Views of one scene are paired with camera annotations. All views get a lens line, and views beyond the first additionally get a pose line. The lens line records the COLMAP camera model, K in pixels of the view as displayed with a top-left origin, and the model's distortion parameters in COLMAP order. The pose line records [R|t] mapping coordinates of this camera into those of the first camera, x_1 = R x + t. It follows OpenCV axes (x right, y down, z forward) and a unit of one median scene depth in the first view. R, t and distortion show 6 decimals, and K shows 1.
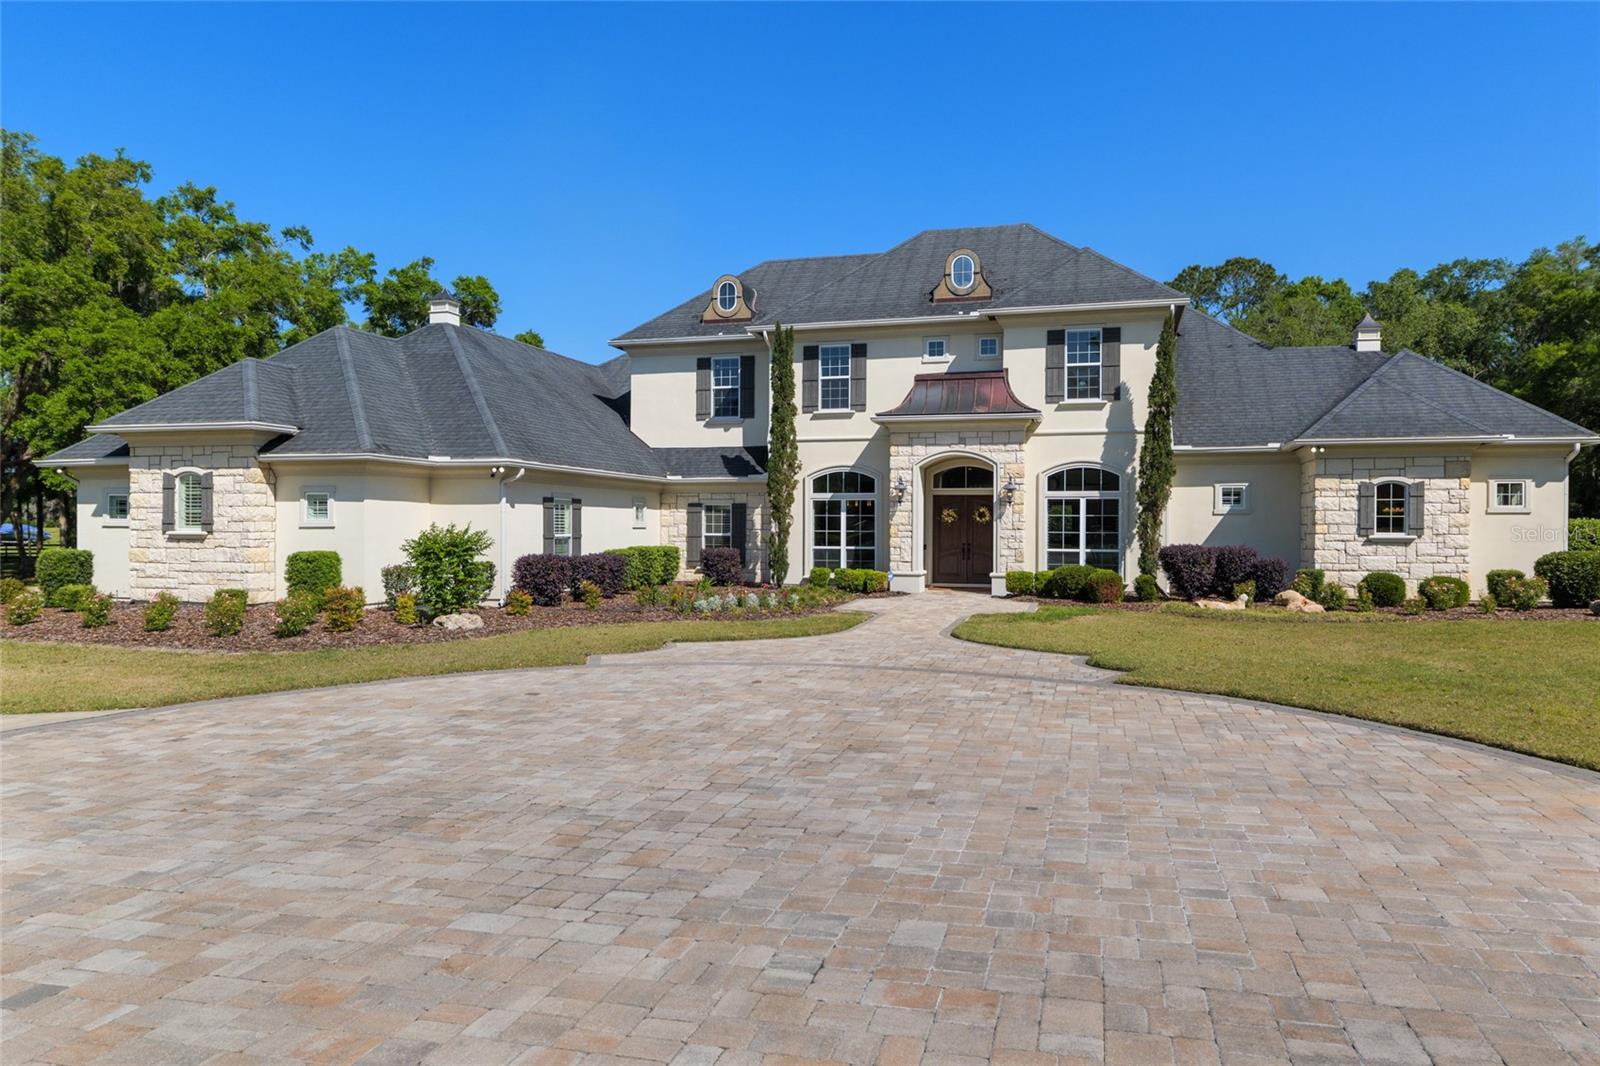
lens RADIAL K [[1017.2, 0, 806.7], [0, 1017.2, 534.2], [0, 0, 1]] dist [0.000526, -0.001652]
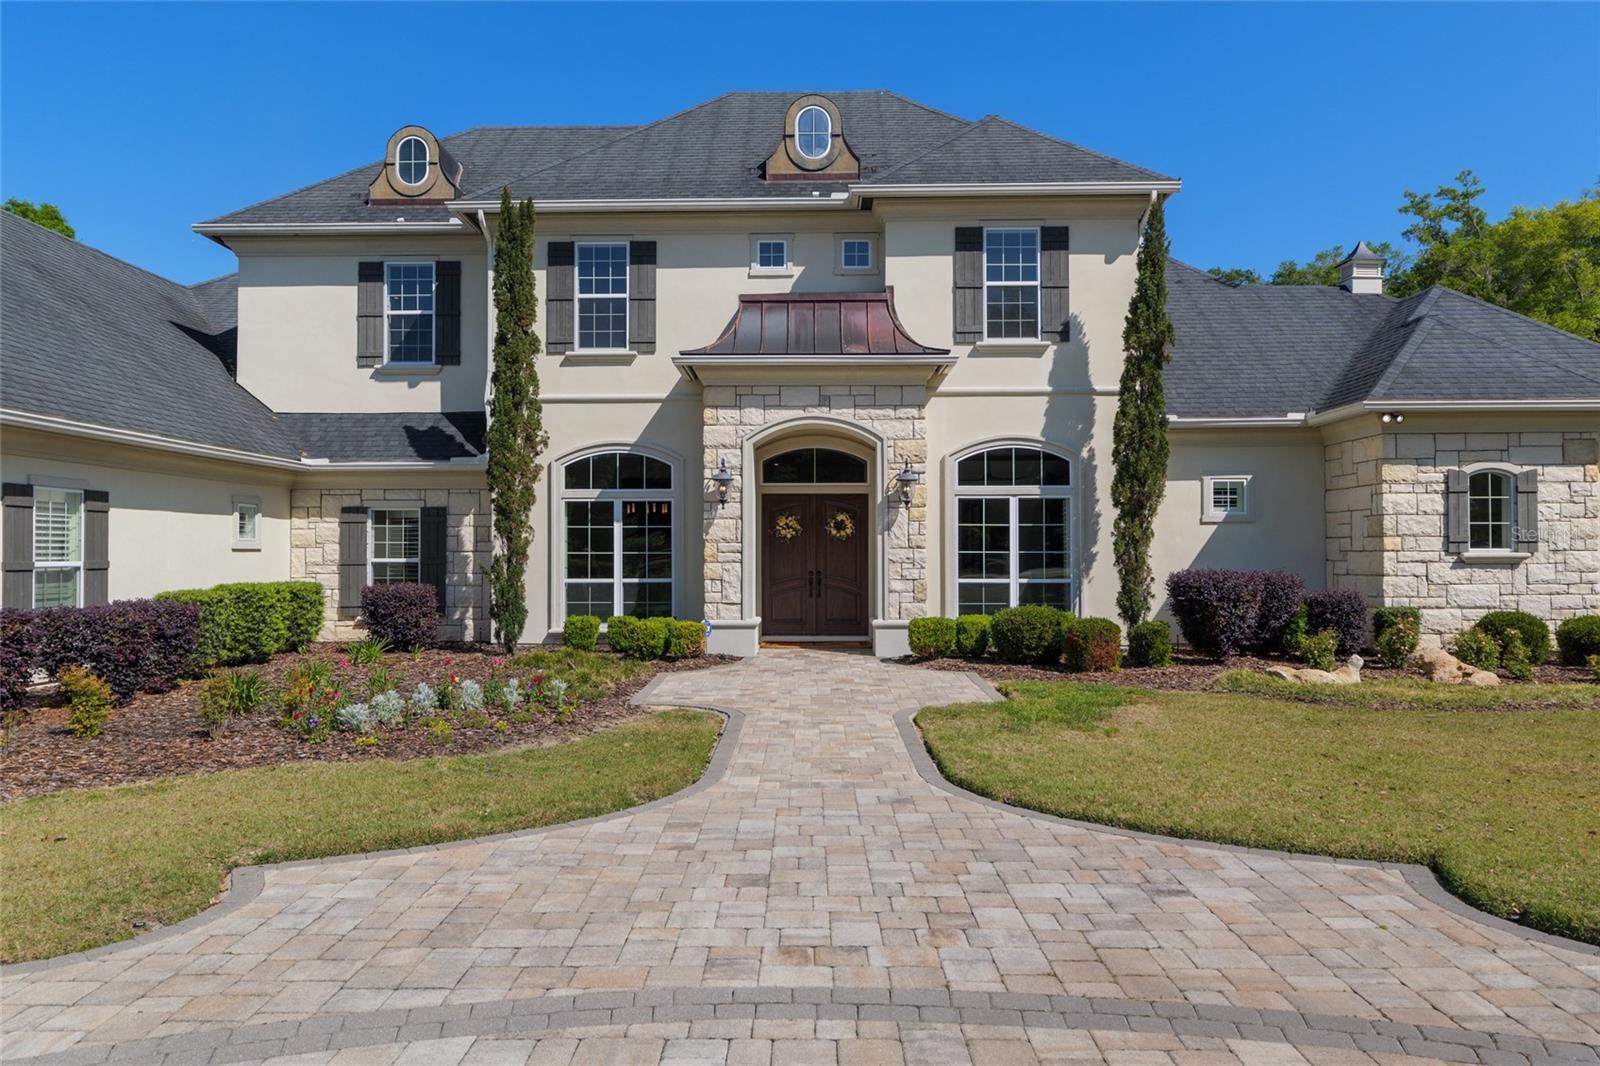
lens RADIAL K [[1105.2, 0, 786.7], [0, 1105.2, 535.1], [0, 0, 1]] dist [-0.002316, 0.002623]
pose [[0.968702, -0.002579, 0.248214, -0.030970], [0.008166, 0.999736, -0.021481, 0.001250], [-0.248093, 0.022836, 0.968467, 0.371079]]
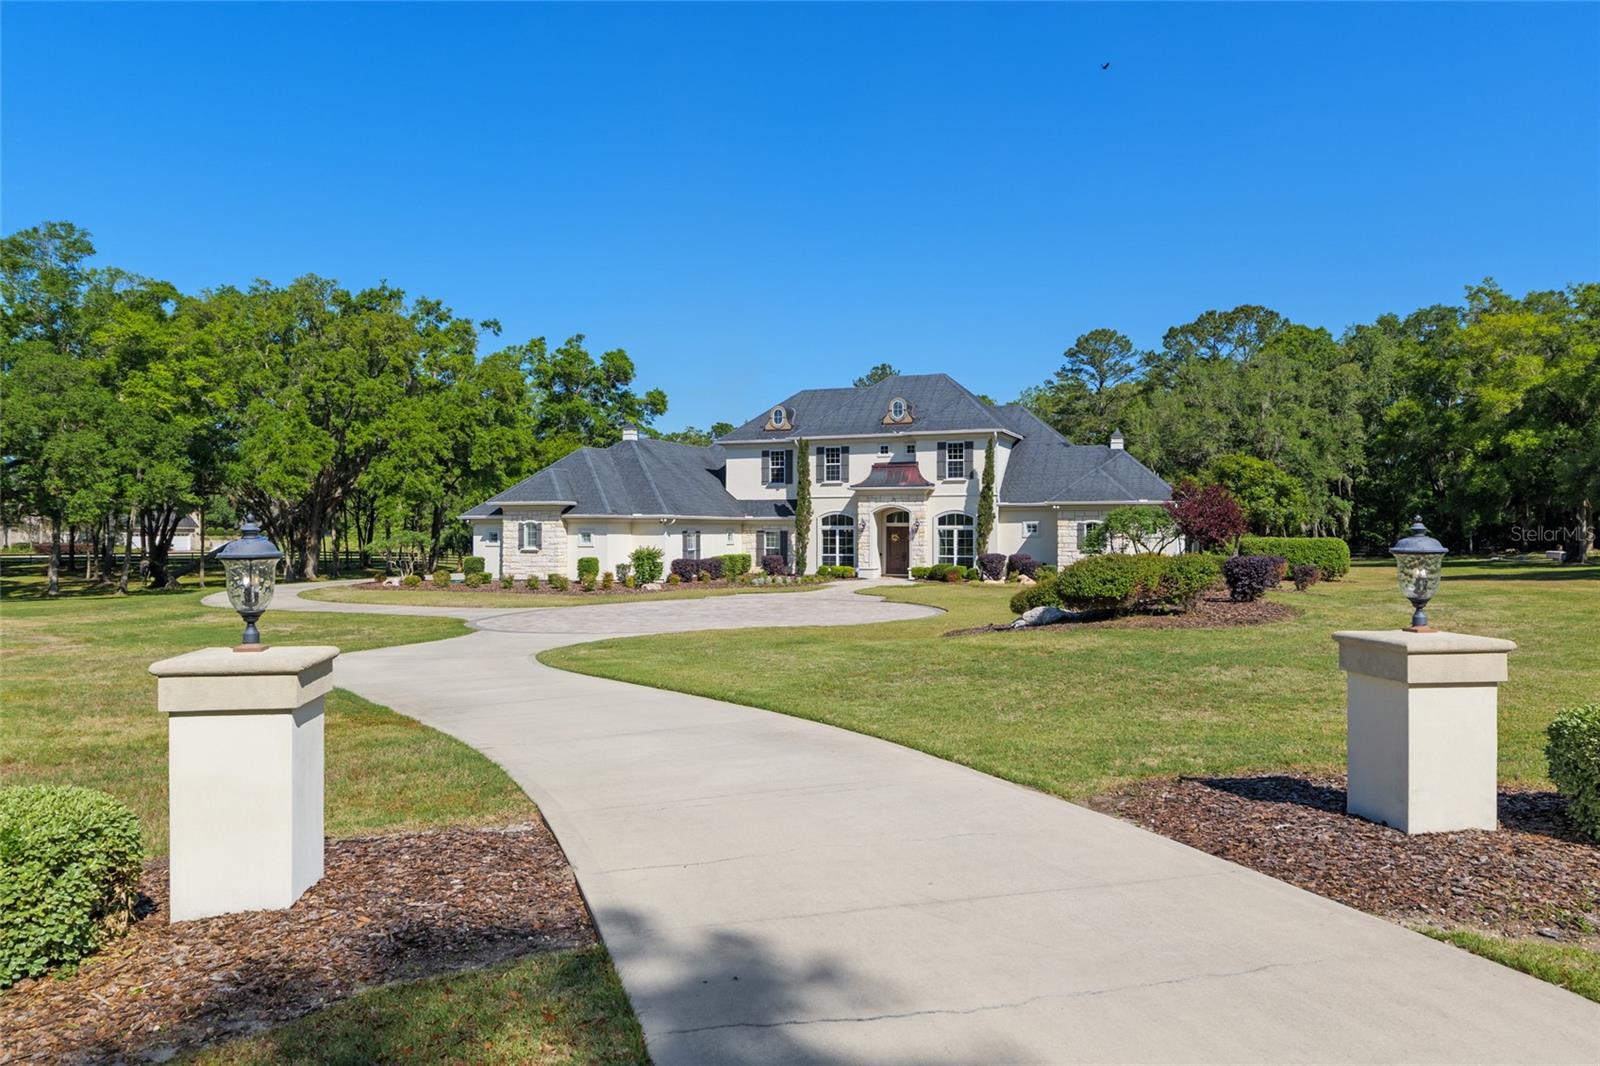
lens RADIAL K [[1035.6, 0, 822.2], [0, 1035.6, 532.3], [0, 0, 1]] dist [-0.001825, -0.003776]
pose [[0.995759, -0.003492, -0.091928, 0.196043], [0.002985, 0.999980, -0.005653, -0.018935], [0.091946, 0.005354, 0.995750, -0.964602]]
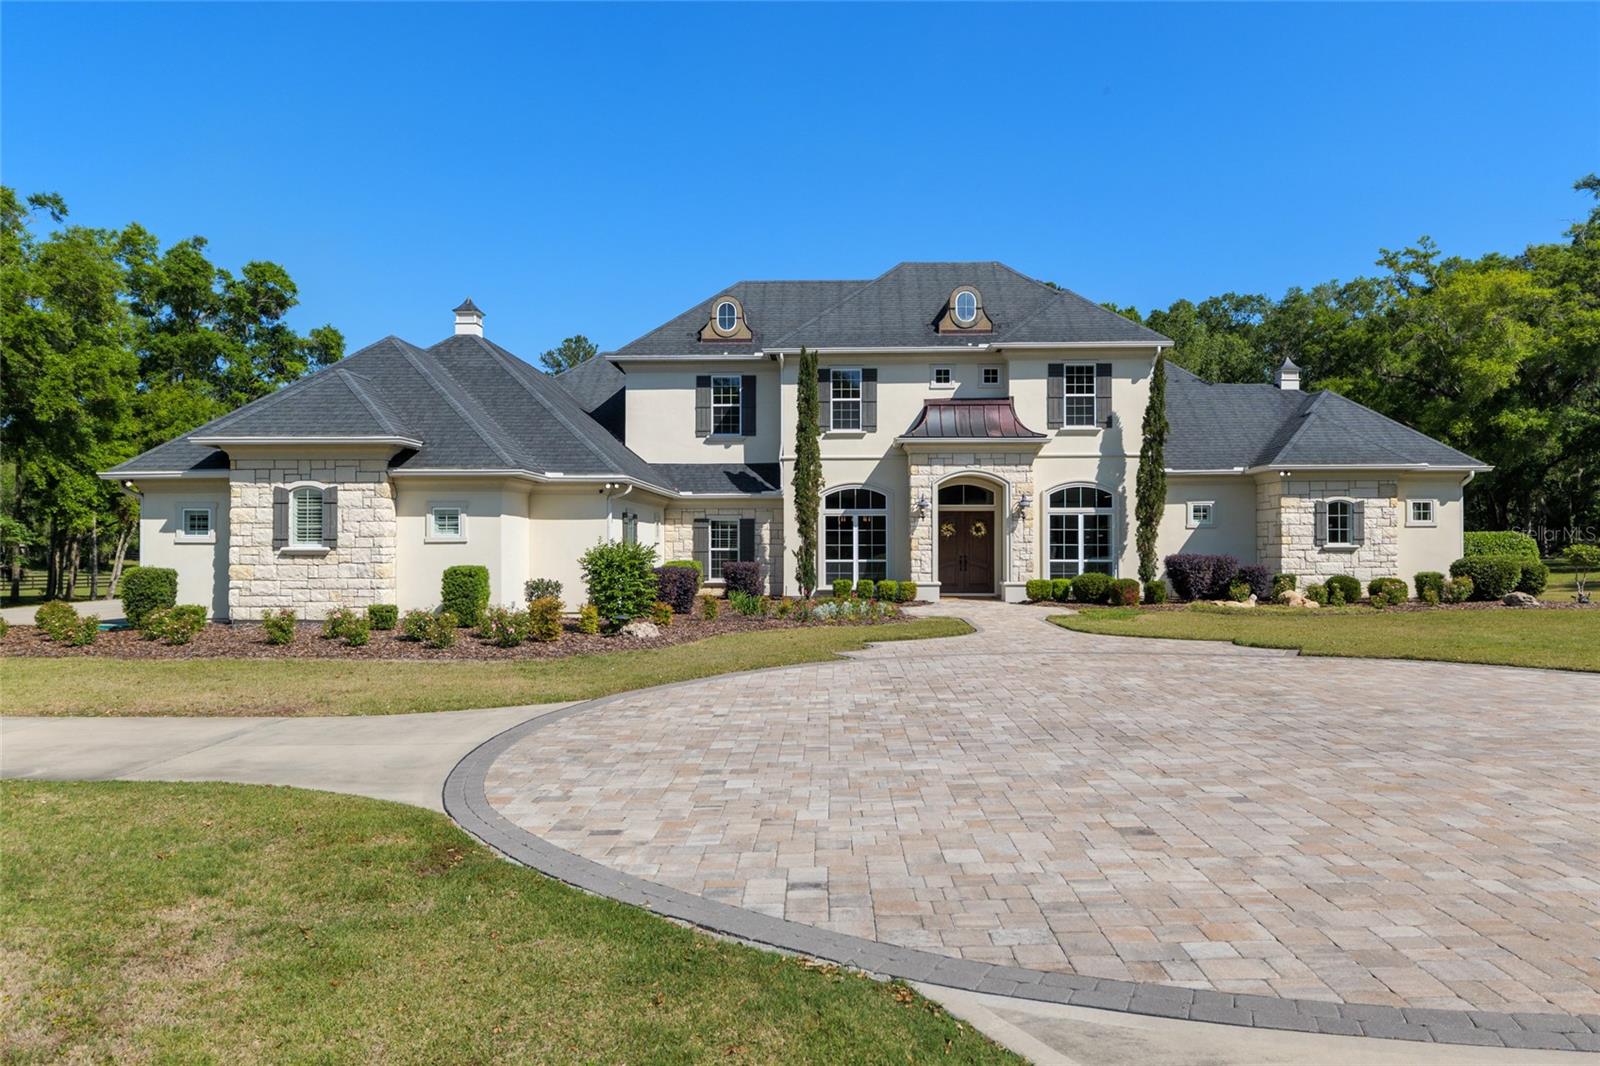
lens RADIAL K [[1105.2, 0, 798.6], [0, 1105.2, 534.7], [0, 0, 1]] dist [-0.002316, 0.002623]
pose [[0.971516, -0.003462, 0.236949, -0.312780], [0.007406, 0.999848, -0.015754, 0.004043], [-0.236858, 0.017060, 0.971394, -0.106995]]
